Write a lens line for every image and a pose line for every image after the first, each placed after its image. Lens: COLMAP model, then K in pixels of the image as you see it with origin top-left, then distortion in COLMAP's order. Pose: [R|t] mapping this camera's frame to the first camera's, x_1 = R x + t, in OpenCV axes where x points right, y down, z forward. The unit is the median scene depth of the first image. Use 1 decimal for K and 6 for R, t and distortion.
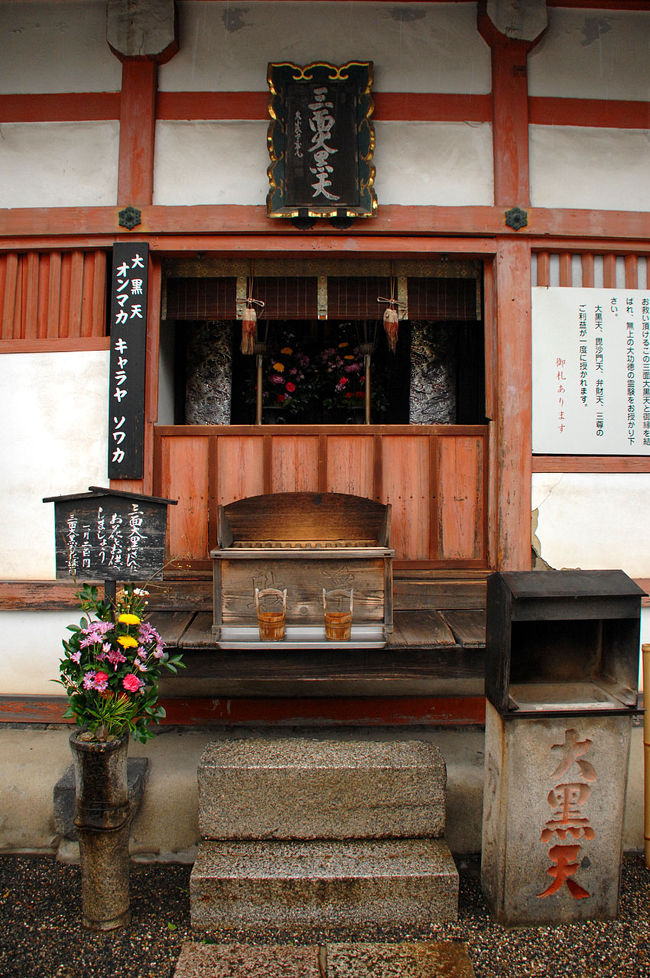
lens RADIAL K [[807.7, 0, 333.5], [0, 807.7, 456.7], [0, 0, 1]] dist [-0.117606, -0.005351]
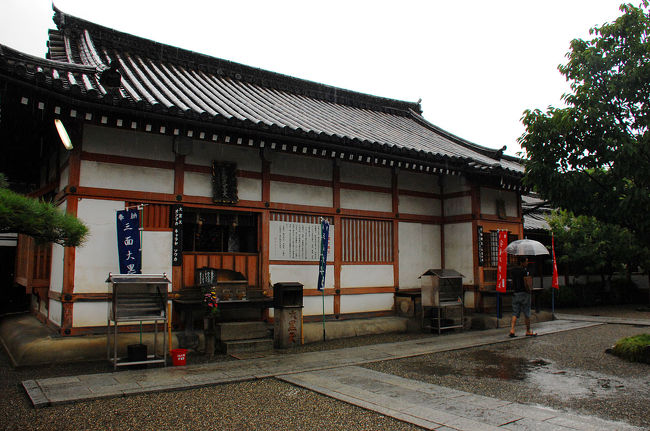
lens RADIAL K [[496.9, 0, 325.9], [0, 496.9, 217.6], [0, 0, 1]] dist [-0.095121, 0.021016]
pose [[0.830419, 0.056806, 0.554236, -0.969135], [-0.004773, 0.995477, -0.094880, 0.019194], [-0.557119, 0.076144, 0.826935, -1.353459]]
